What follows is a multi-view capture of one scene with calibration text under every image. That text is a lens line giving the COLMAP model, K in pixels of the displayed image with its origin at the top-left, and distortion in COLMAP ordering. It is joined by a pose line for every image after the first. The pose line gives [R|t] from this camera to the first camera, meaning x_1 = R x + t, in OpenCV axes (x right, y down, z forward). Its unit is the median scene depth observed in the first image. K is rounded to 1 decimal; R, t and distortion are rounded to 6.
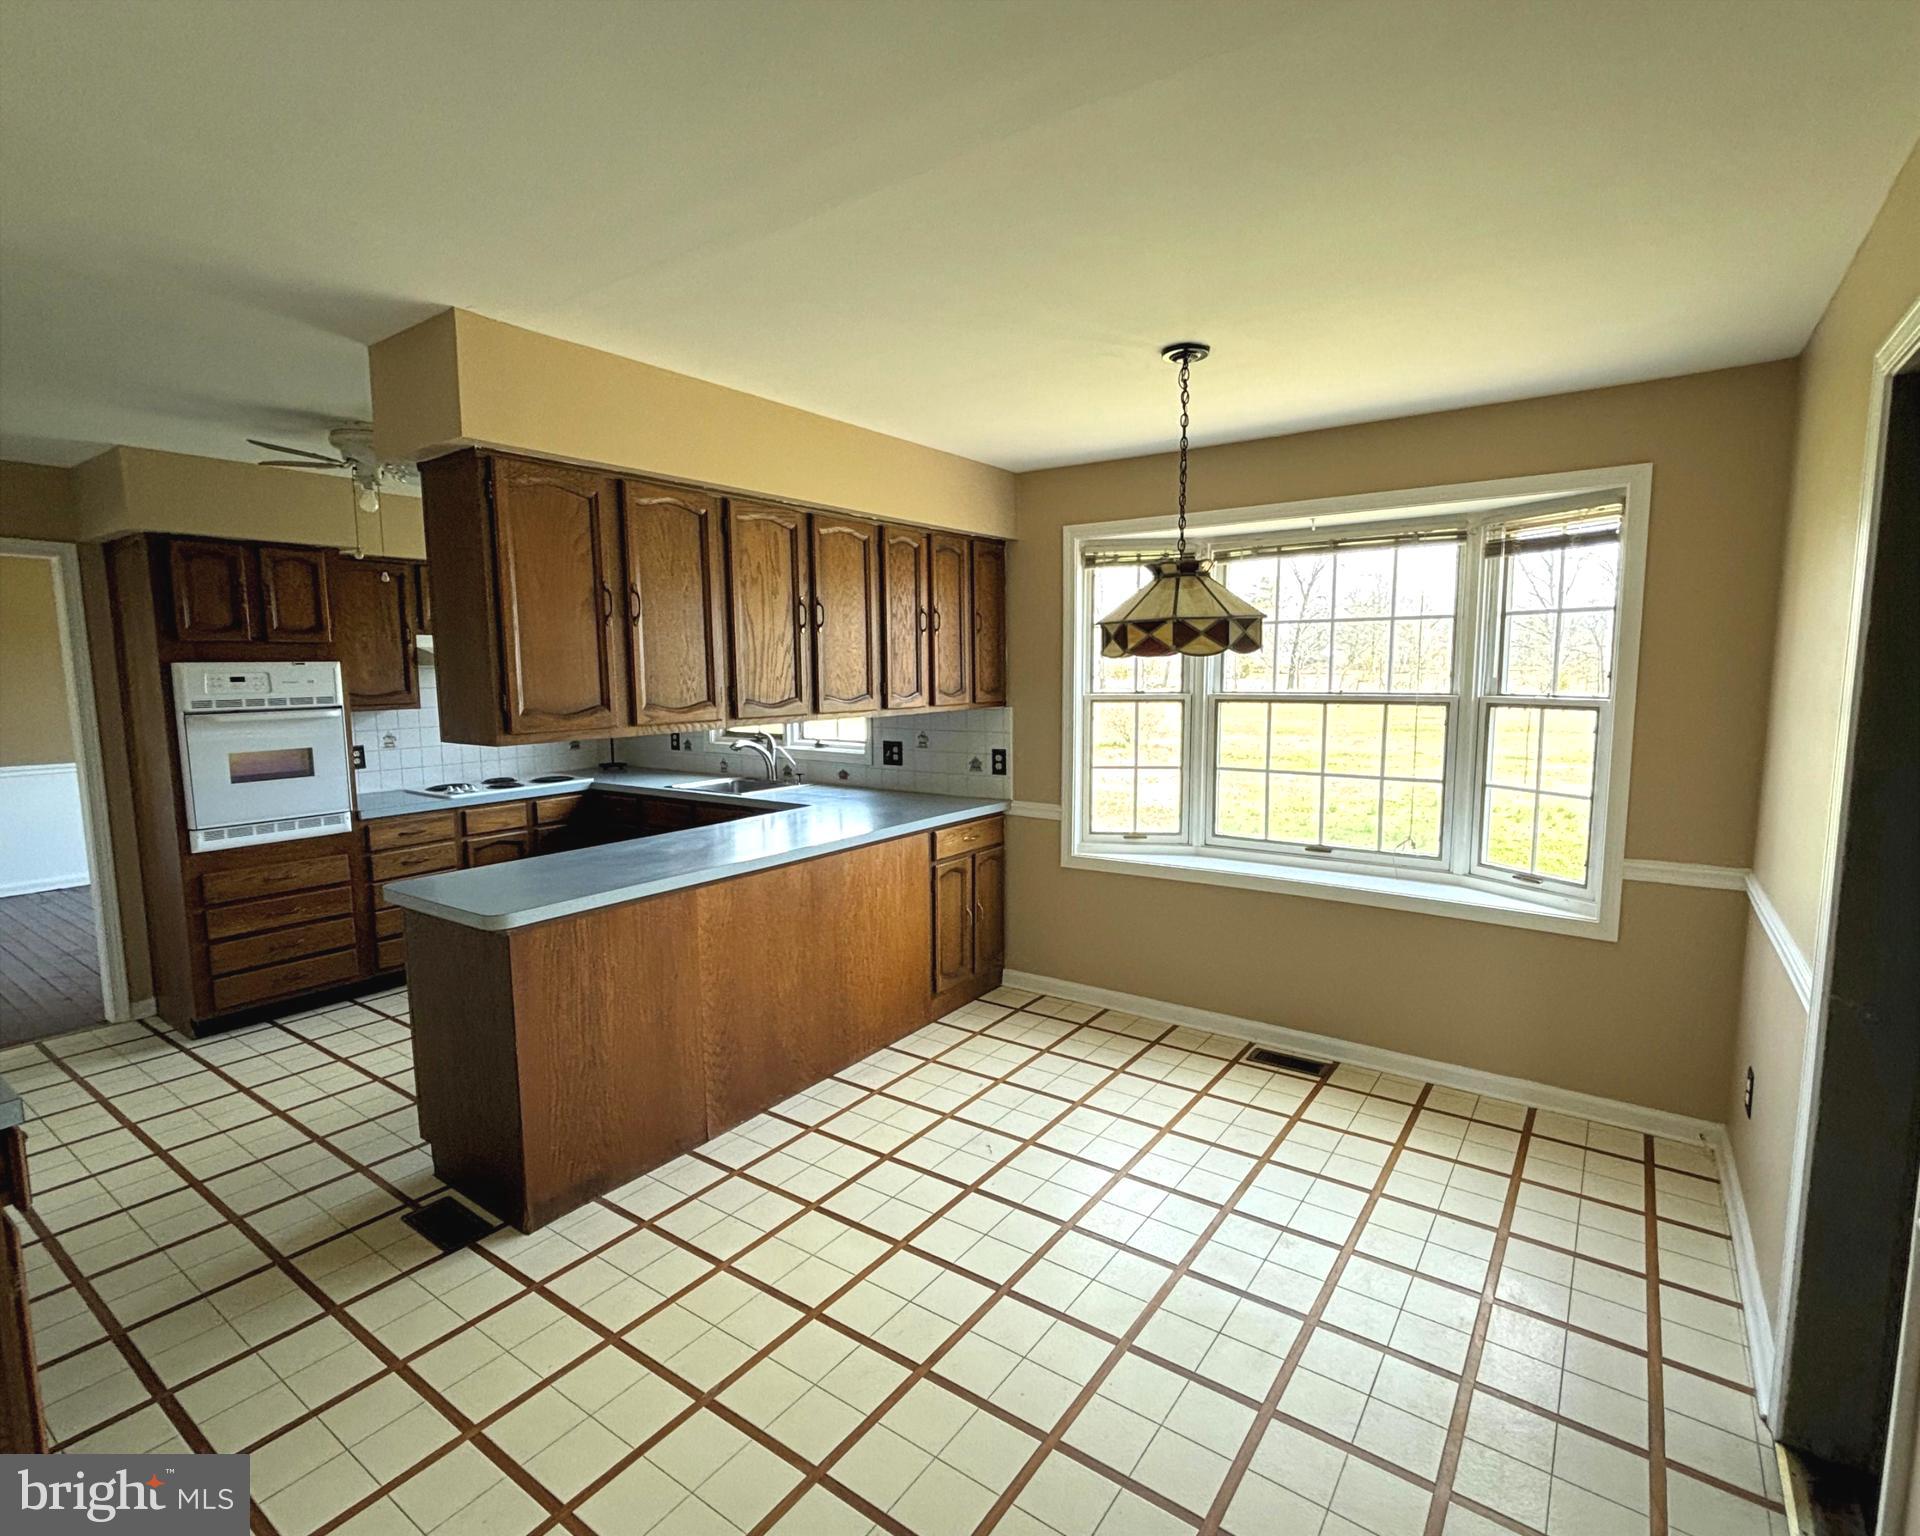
lens RADIAL K [[933.0, 0, 955.0], [0, 933.0, 772.3], [0, 0, 1]] dist [0.002931, -0.005018]
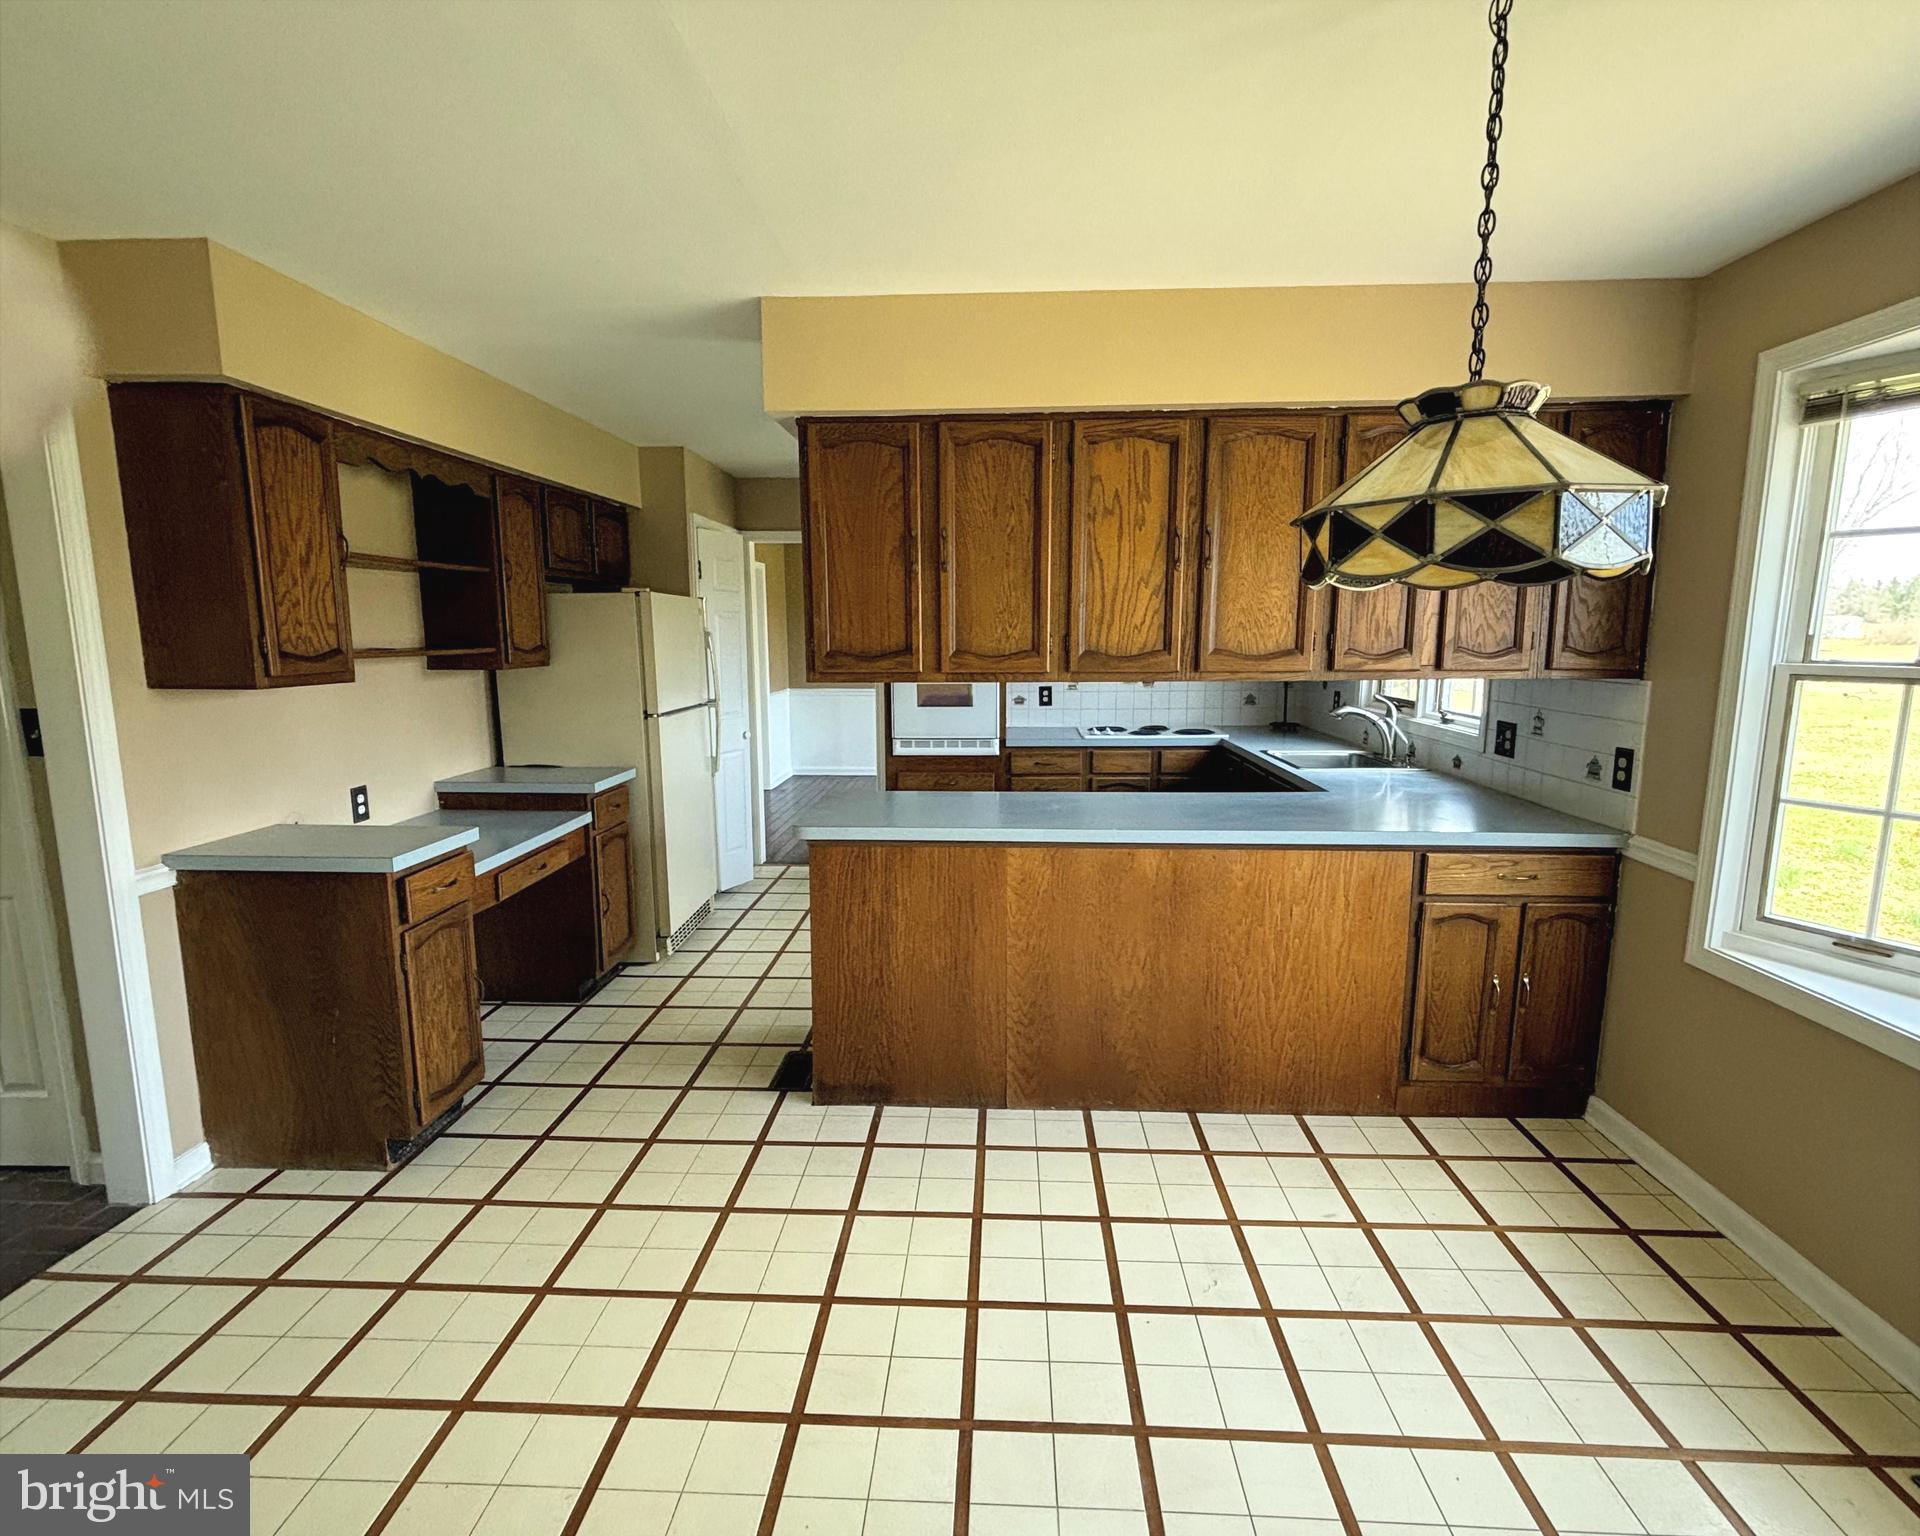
lens RADIAL K [[933.0, 0, 961.8], [0, 933.0, 772.6], [0, 0, 1]] dist [0.002931, -0.005018]
pose [[0.539574, 0.134473, -0.831130, 0.353279], [-0.096718, 0.990527, 0.097474, -0.028977], [0.836364, 0.027791, 0.547469, 0.322485]]
